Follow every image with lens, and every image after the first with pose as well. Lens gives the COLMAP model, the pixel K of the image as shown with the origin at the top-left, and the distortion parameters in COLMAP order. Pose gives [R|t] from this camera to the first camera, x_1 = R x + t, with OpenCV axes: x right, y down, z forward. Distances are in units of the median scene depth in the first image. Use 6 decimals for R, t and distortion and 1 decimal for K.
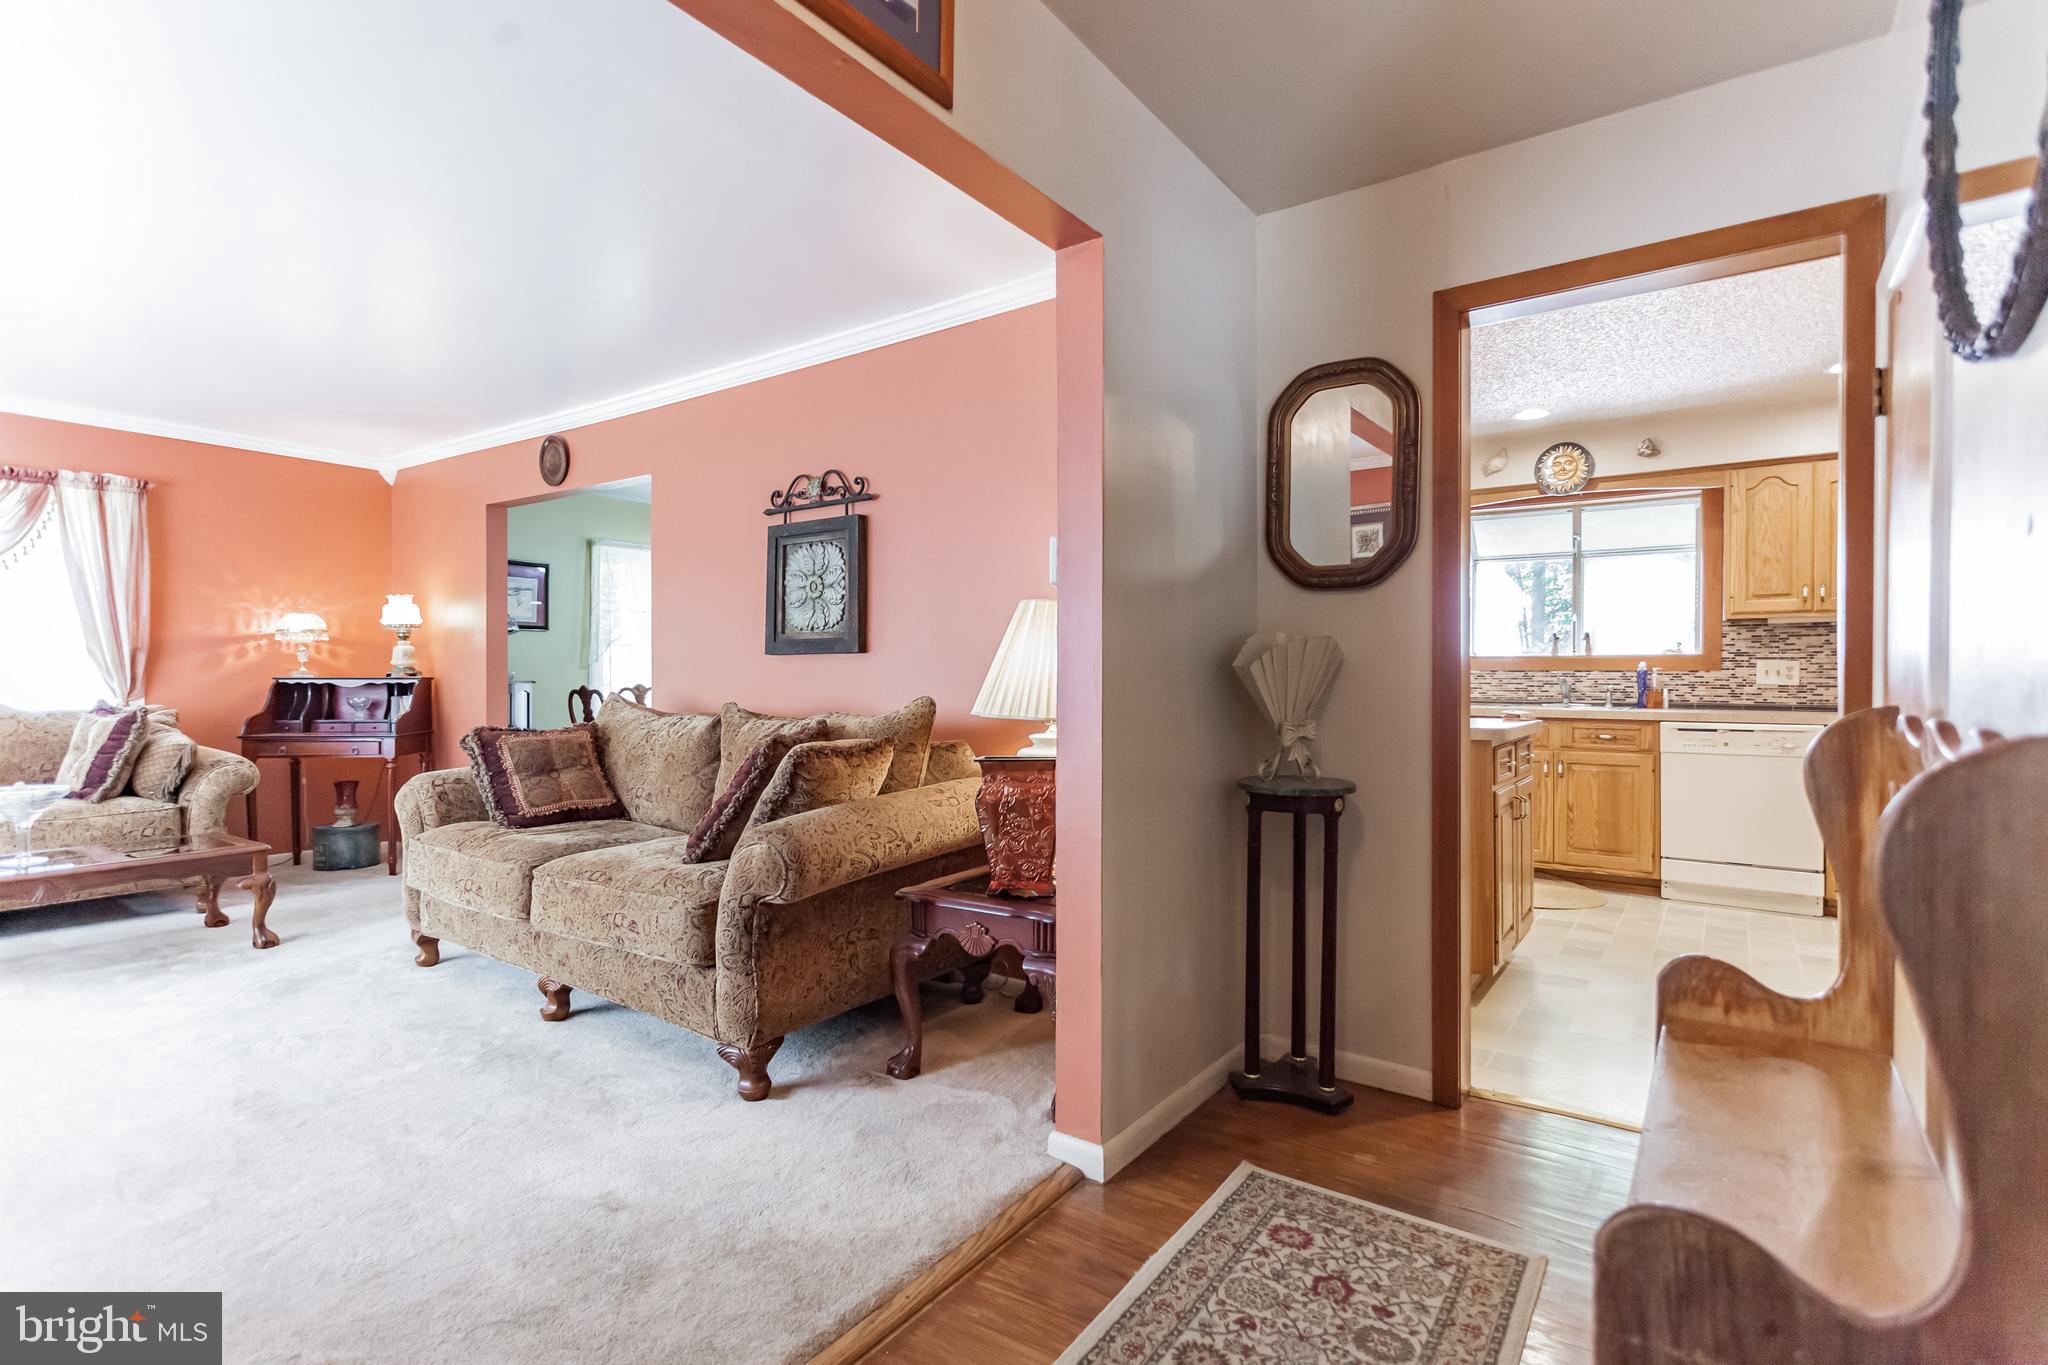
lens RADIAL K [[970.7, 0, 1020.8], [0, 970.7, 682.5], [0, 0, 1]] dist [0.001769, 0.001110]
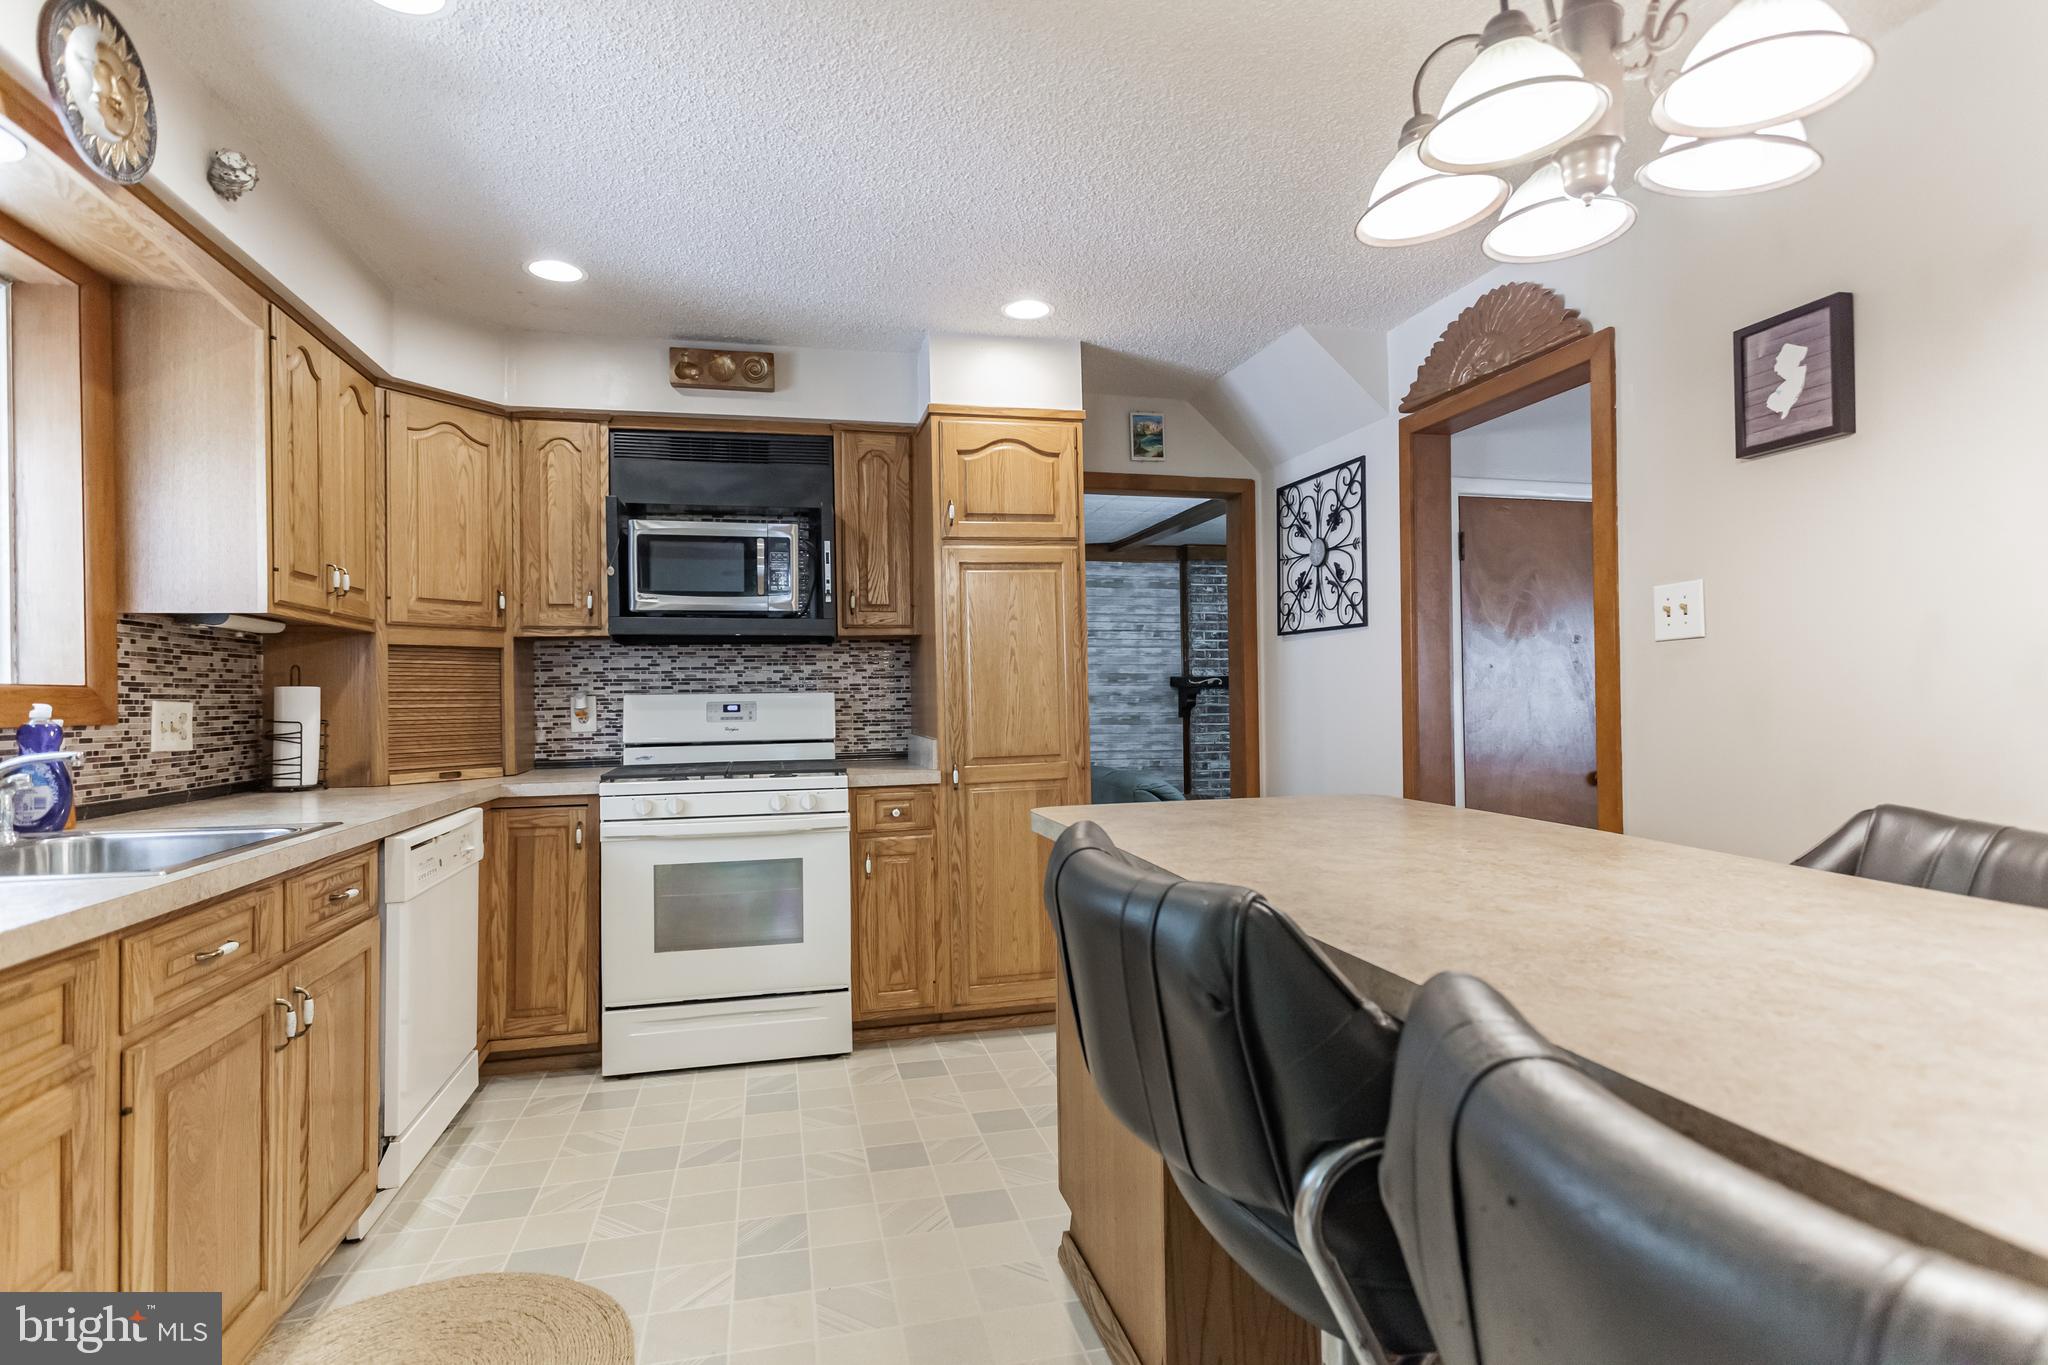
lens RADIAL K [[1013.5, 0, 1012.3], [0, 1013.5, 679.7], [0, 0, 1]] dist [0.003328, 0.001157]
pose [[-0.755987, 0.018399, 0.654328, 0.157776], [0.014792, 0.999830, -0.011025, -0.026753], [-0.654420, 0.001344, -0.756130, 1.363753]]
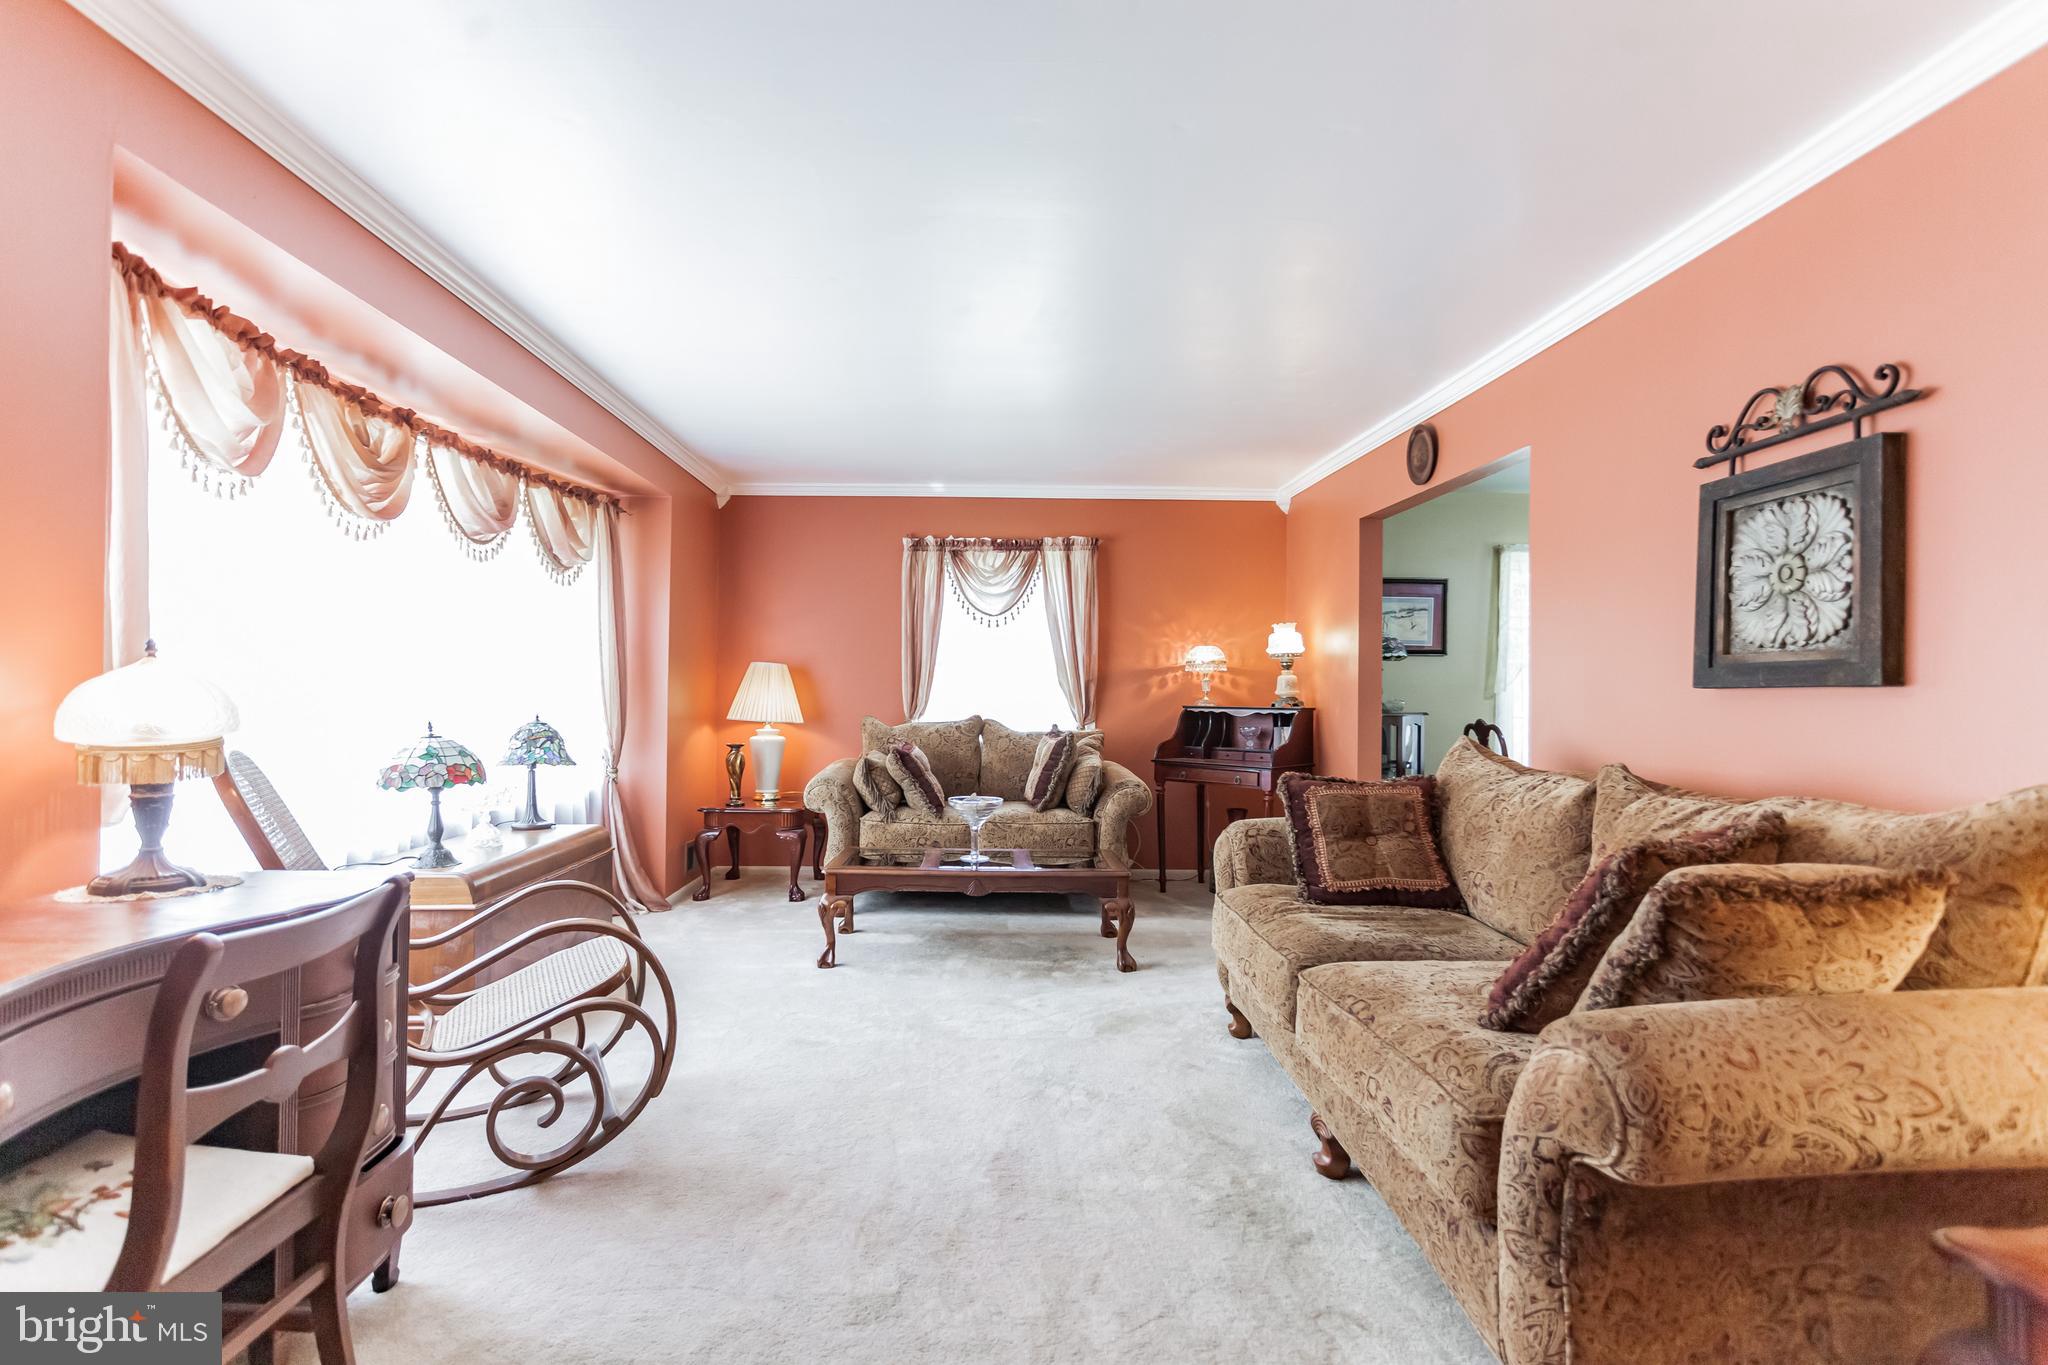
lens RADIAL K [[999.3, 0, 970.9], [0, 999.3, 688.3], [0, 0, 1]] dist [0.006441, 0.001203]
pose [[0.584653, -0.000078, -0.811283, -0.007667], [-0.014165, 0.999847, -0.010304, -0.015064], [0.811160, 0.017516, 0.584563, 0.236568]]
